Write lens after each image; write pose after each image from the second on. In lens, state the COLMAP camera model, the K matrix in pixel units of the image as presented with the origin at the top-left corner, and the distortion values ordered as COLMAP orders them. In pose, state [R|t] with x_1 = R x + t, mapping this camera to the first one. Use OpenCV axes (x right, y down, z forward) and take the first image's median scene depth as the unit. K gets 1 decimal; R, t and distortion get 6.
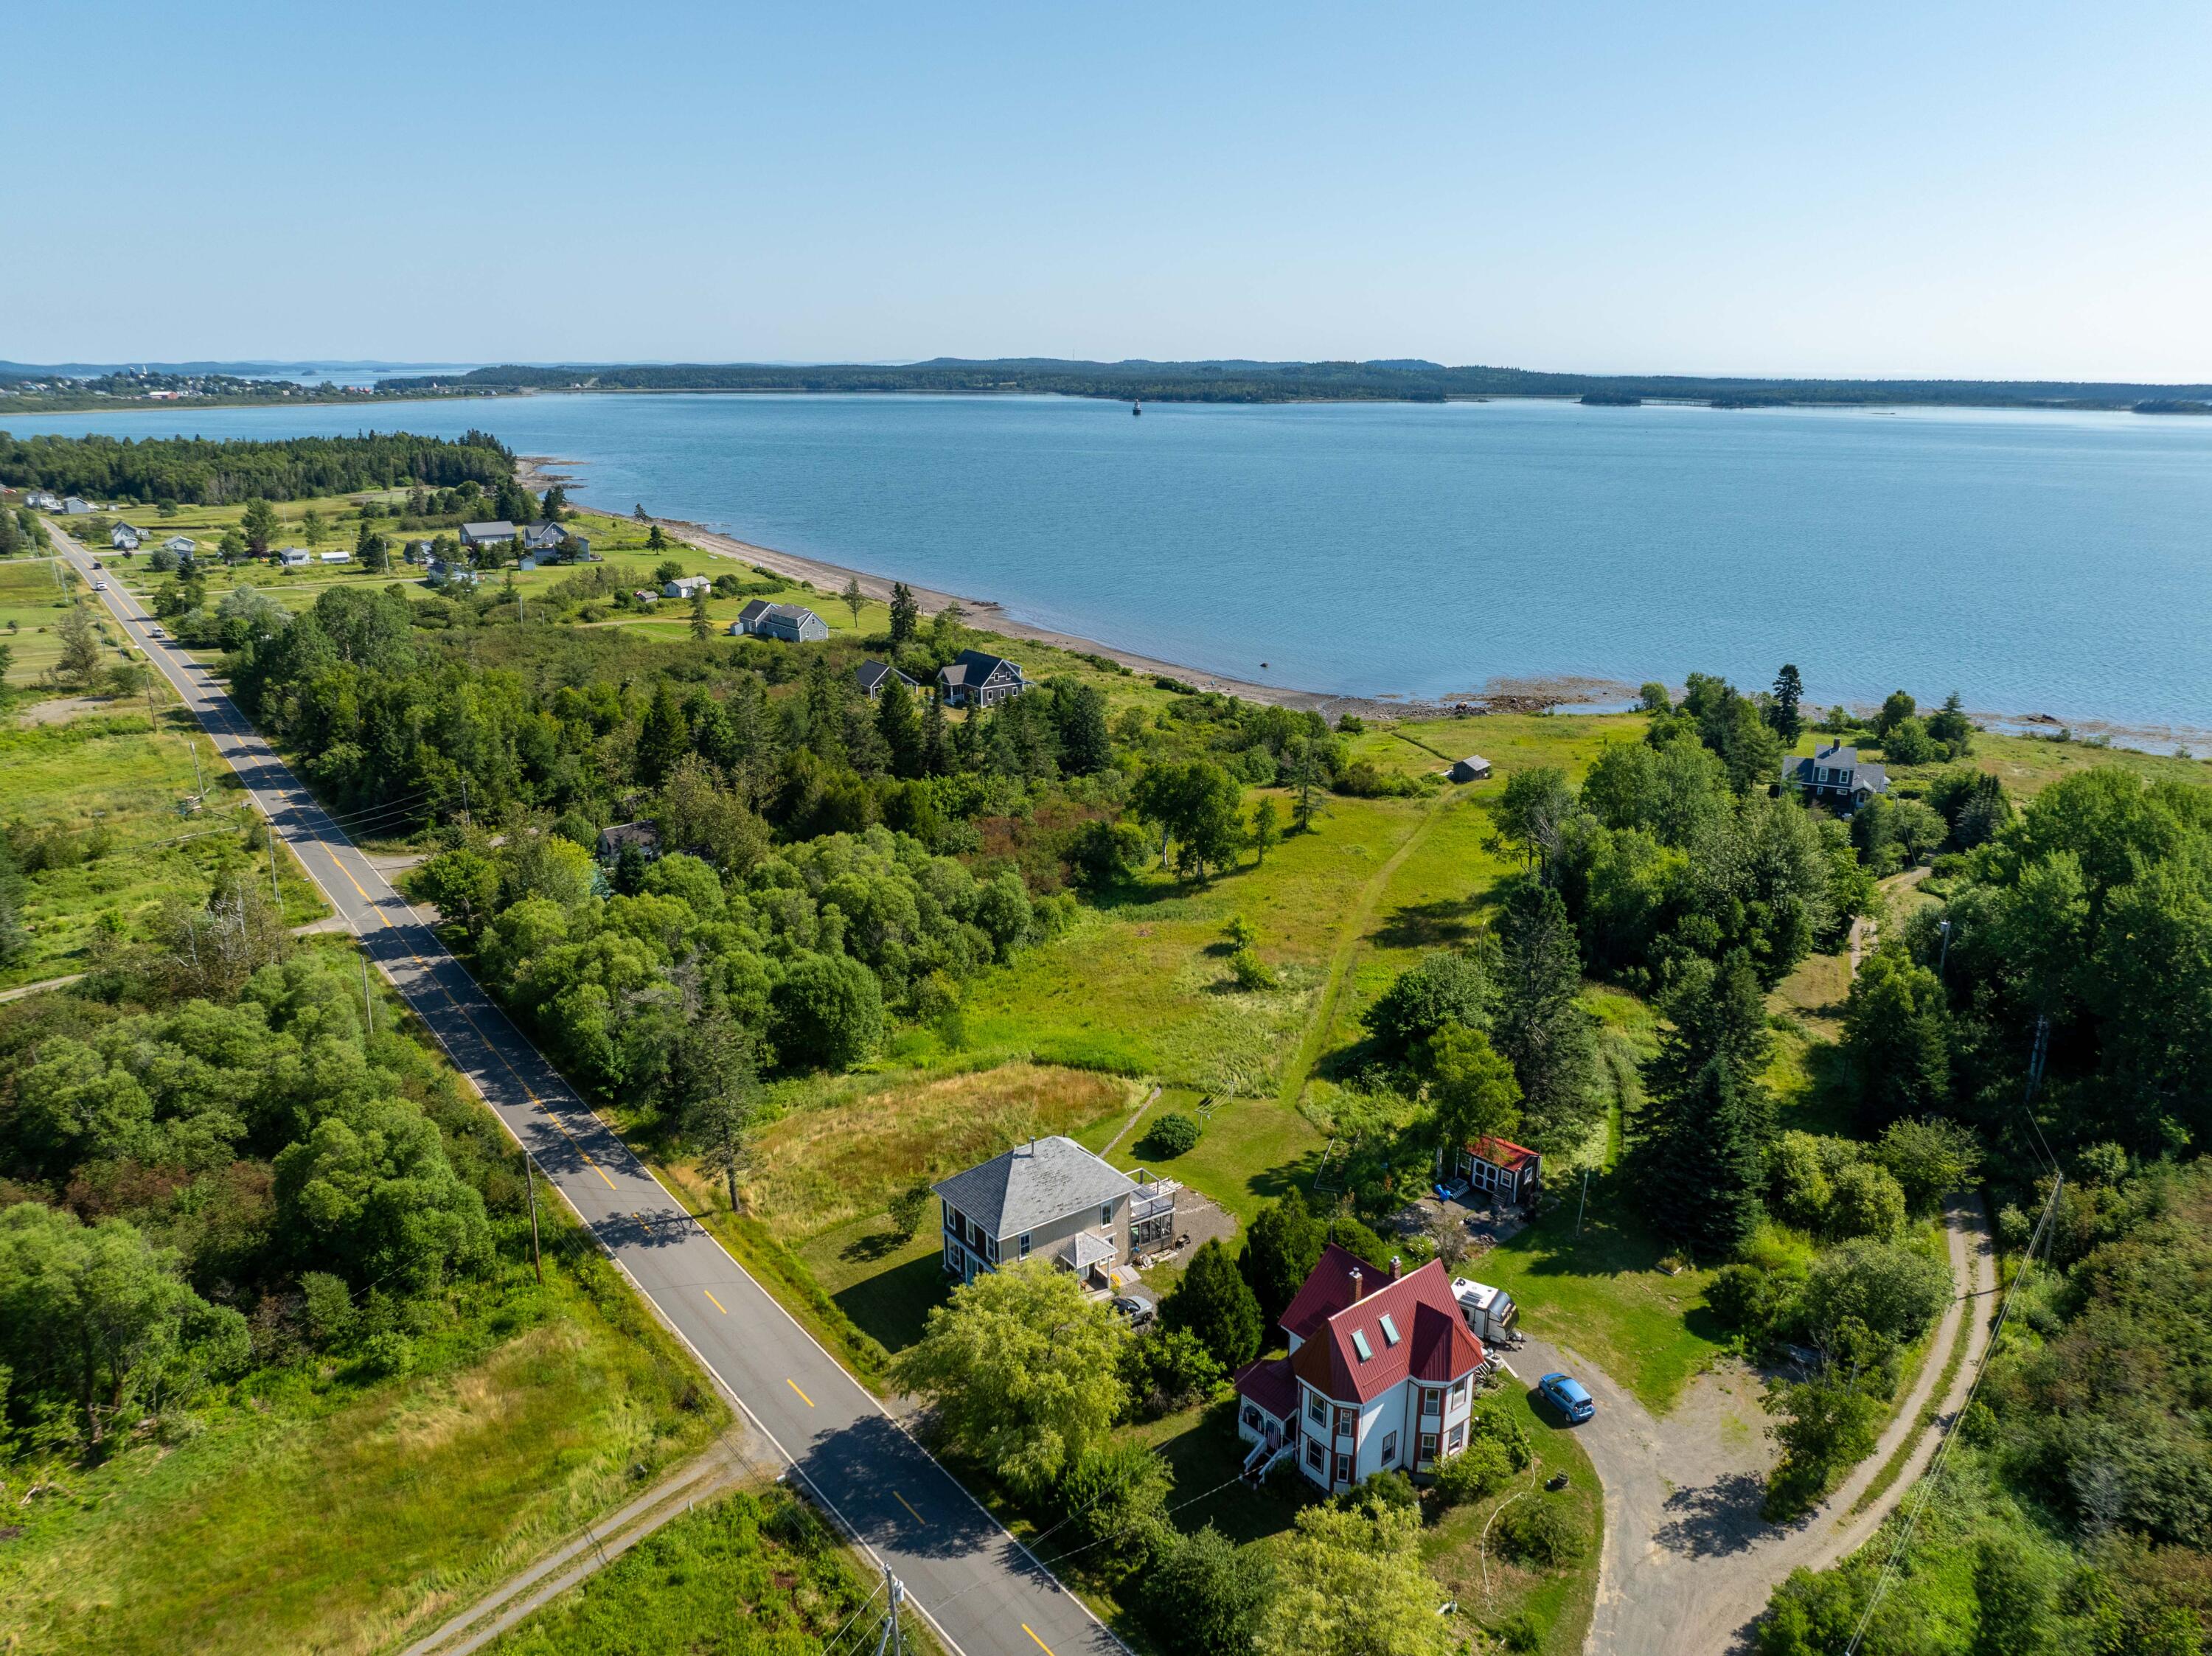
lens RADIAL K [[1555.1, 0, 1106.0], [0, 1555.1, 828.0], [0, 0, 1]] dist [-0.031657, -0.001847]
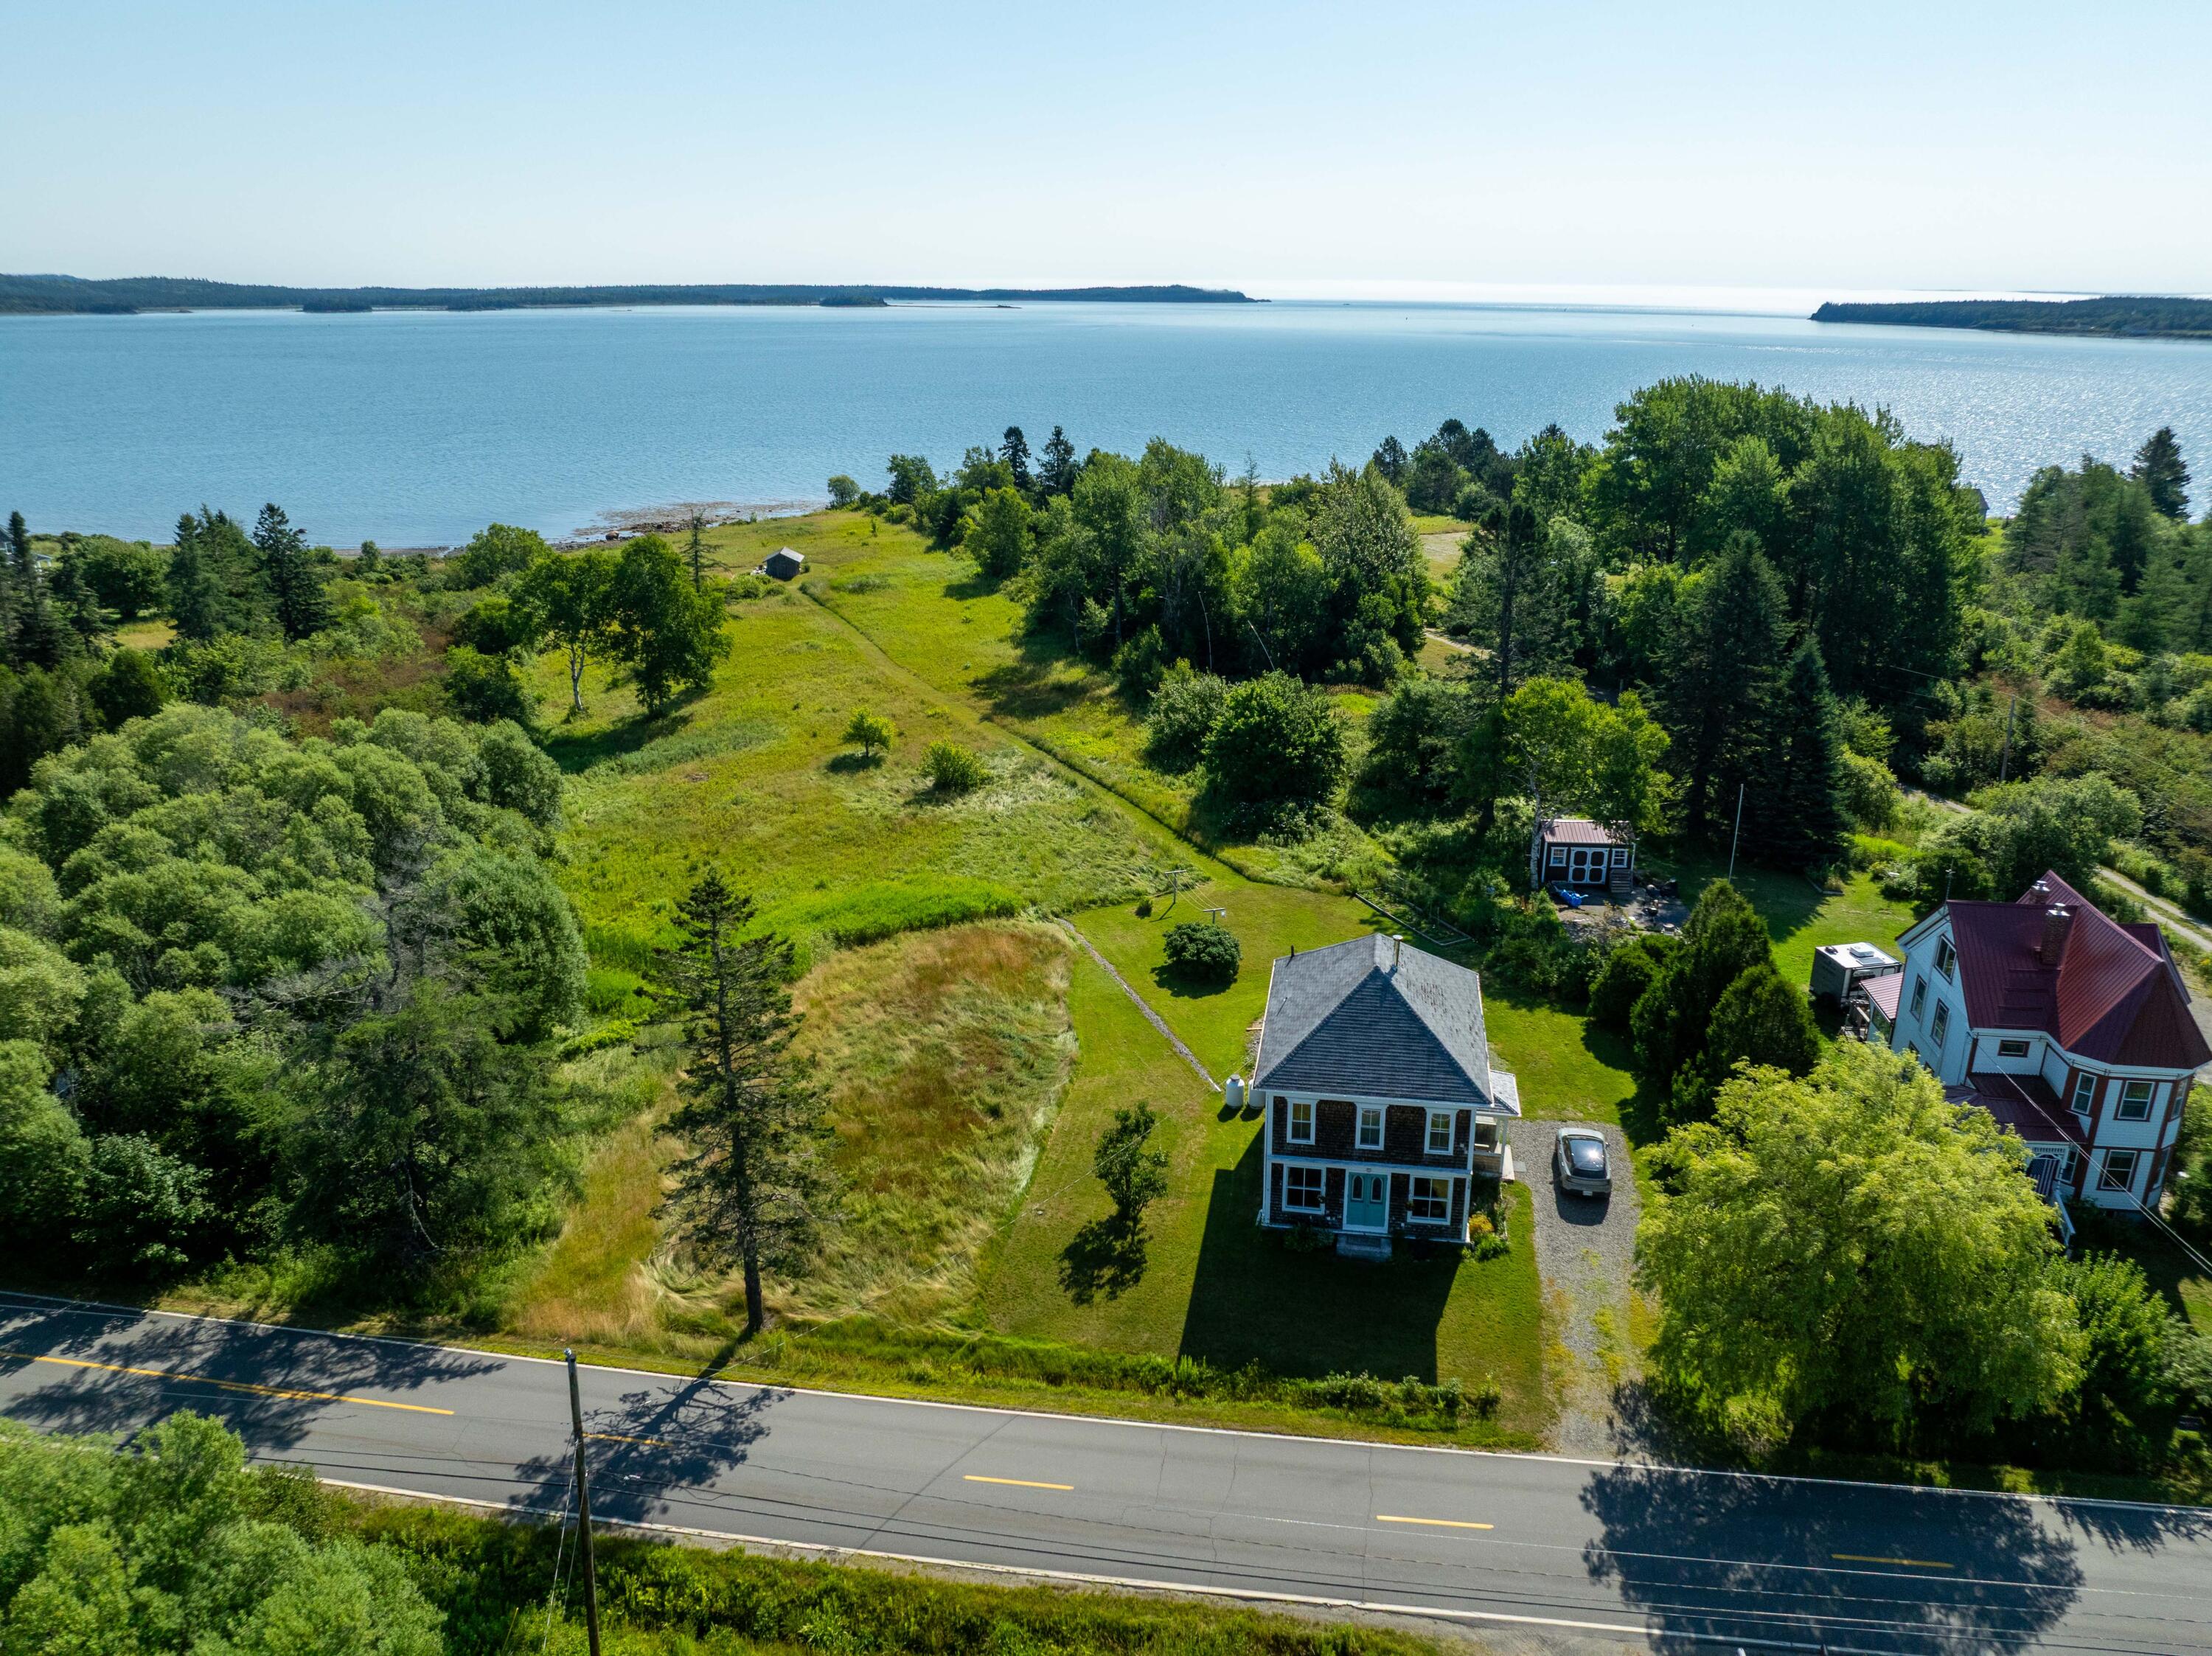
lens RADIAL K [[1563.5, 0, 1108.5], [0, 1563.5, 822.8], [0, 0, 1]] dist [-0.036380, 0.001868]
pose [[0.719862, -0.225534, 0.656455, -0.371908], [0.195262, 0.973347, 0.120284, 0.051451], [-0.666087, 0.041592, 0.744714, 0.481947]]
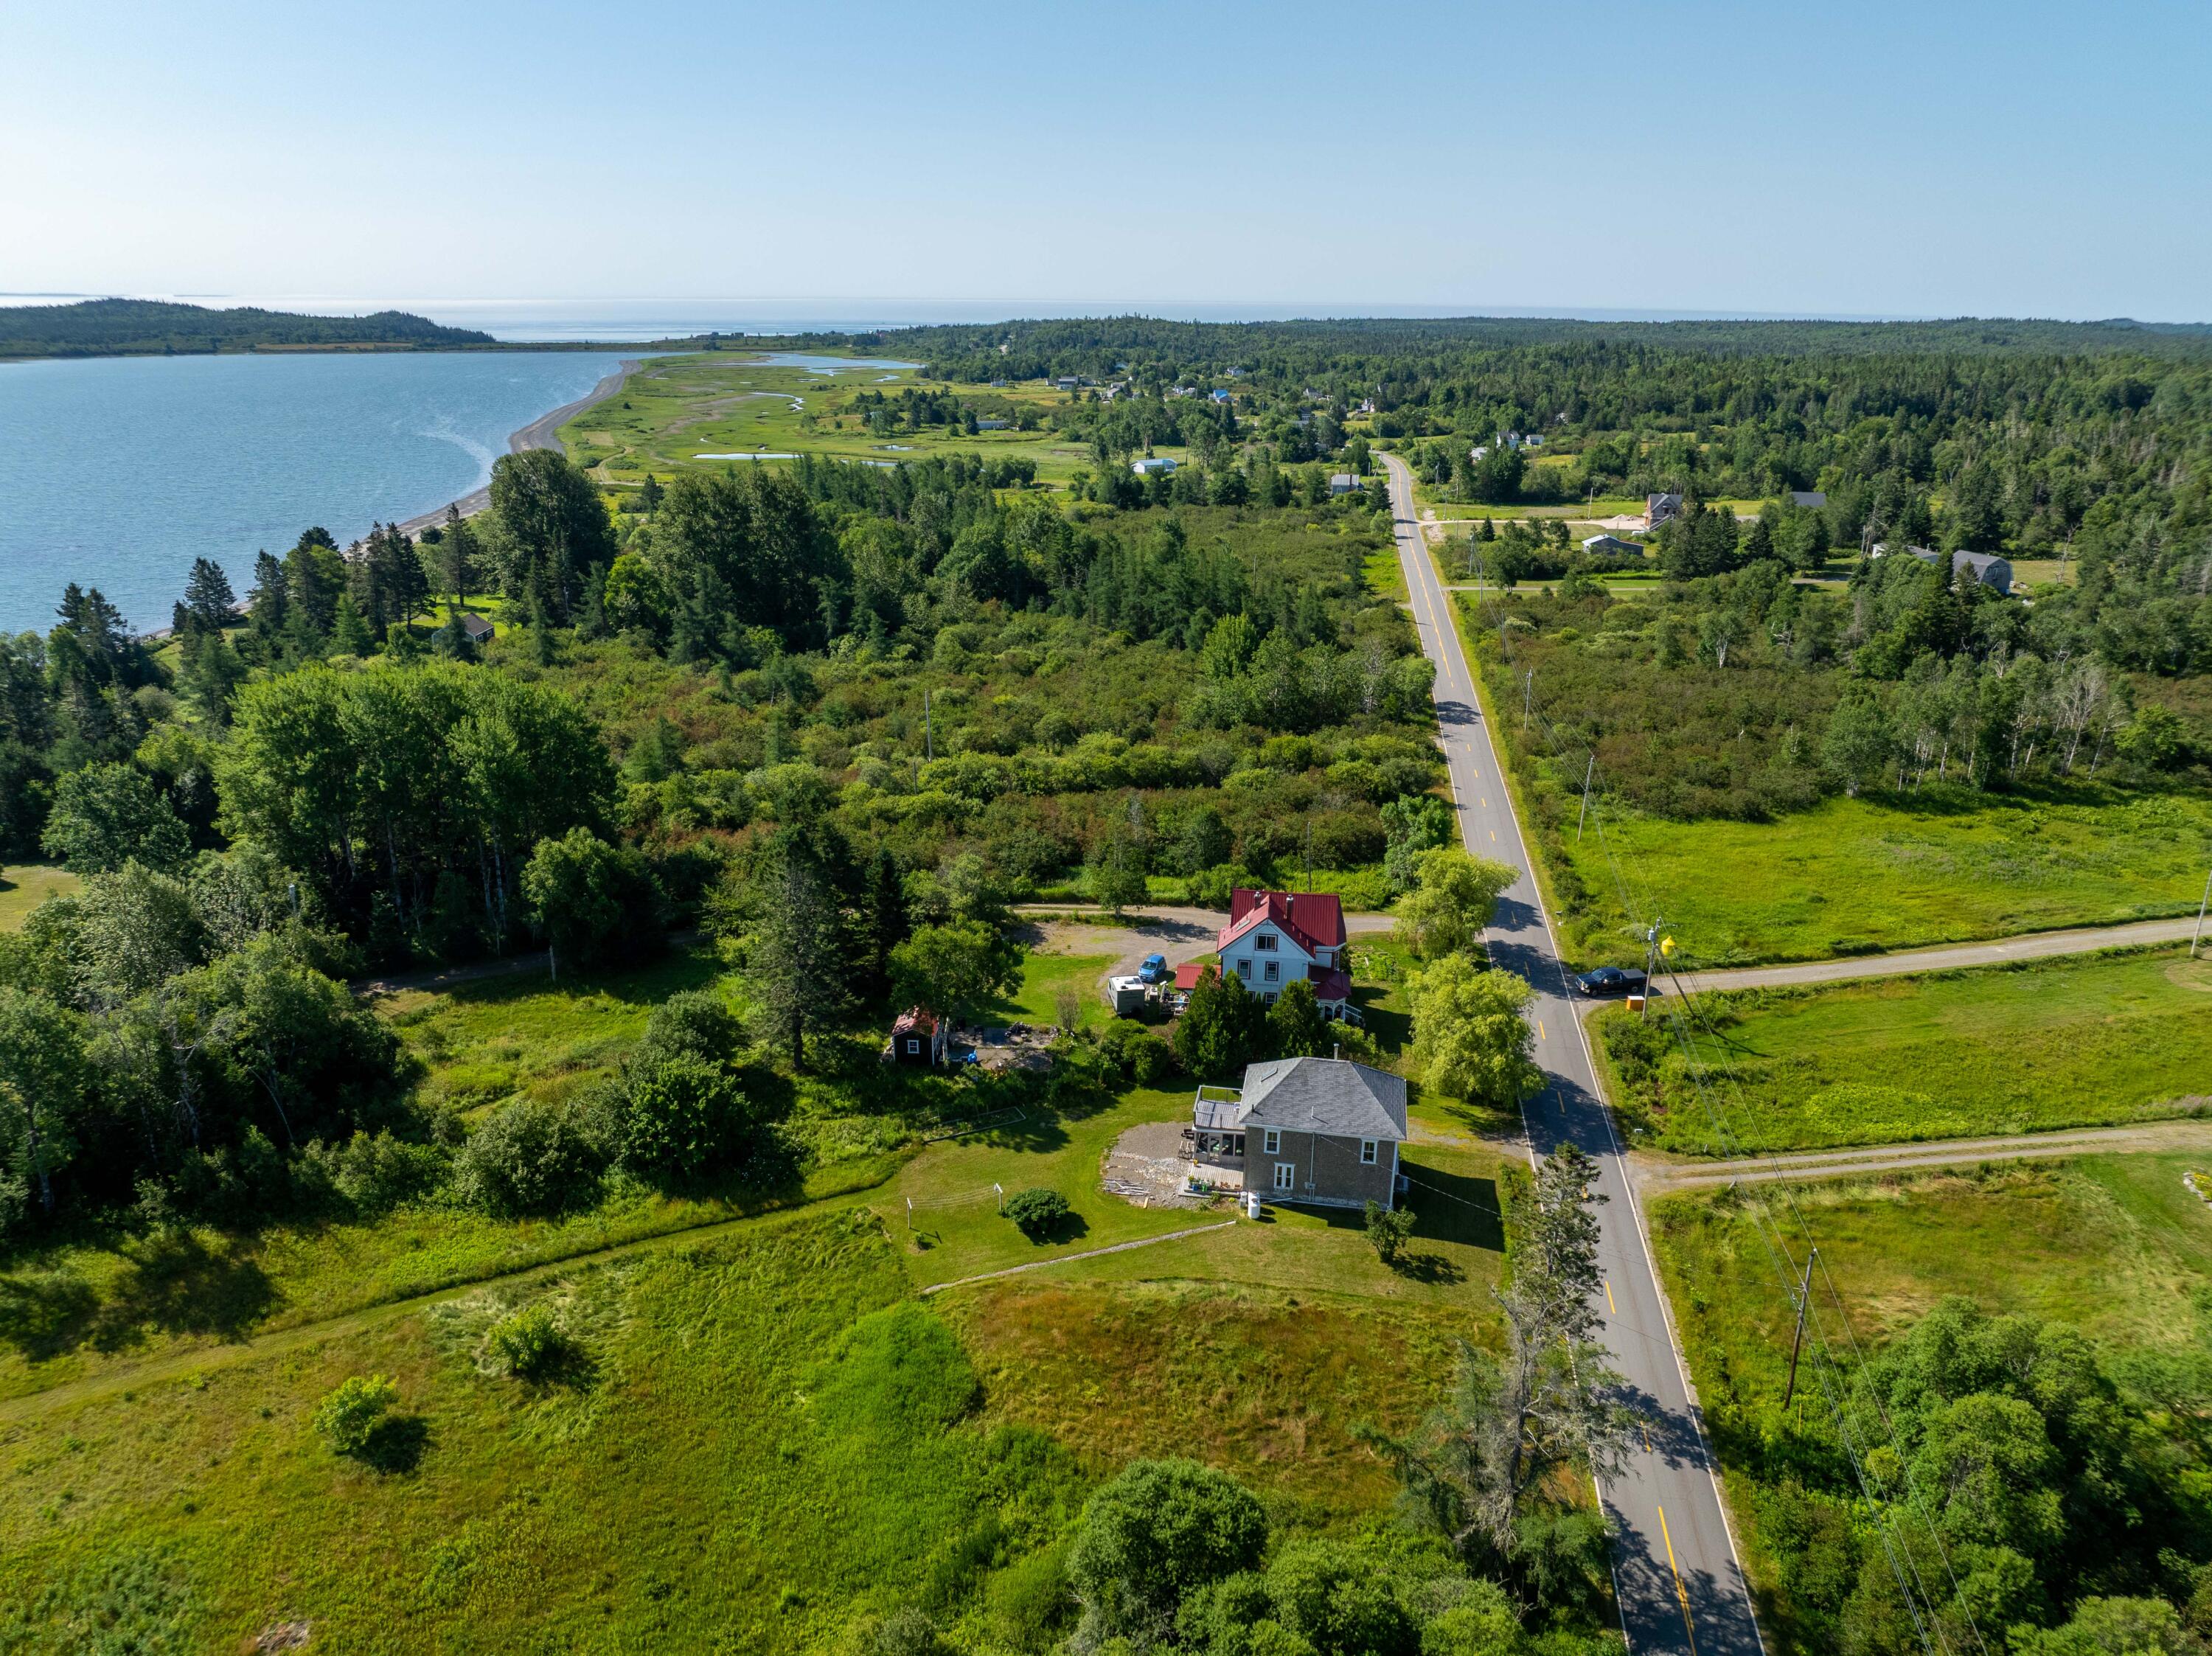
lens RADIAL K [[1561.6, 0, 1103.0], [0, 1561.6, 823.2], [0, 0, 1]] dist [-0.036385, 0.005228]
pose [[-0.692751, -0.240520, 0.679887, -0.471150], [0.195654, 0.844709, 0.498184, -0.370471], [-0.694129, 0.478140, -0.538114, 1.215150]]
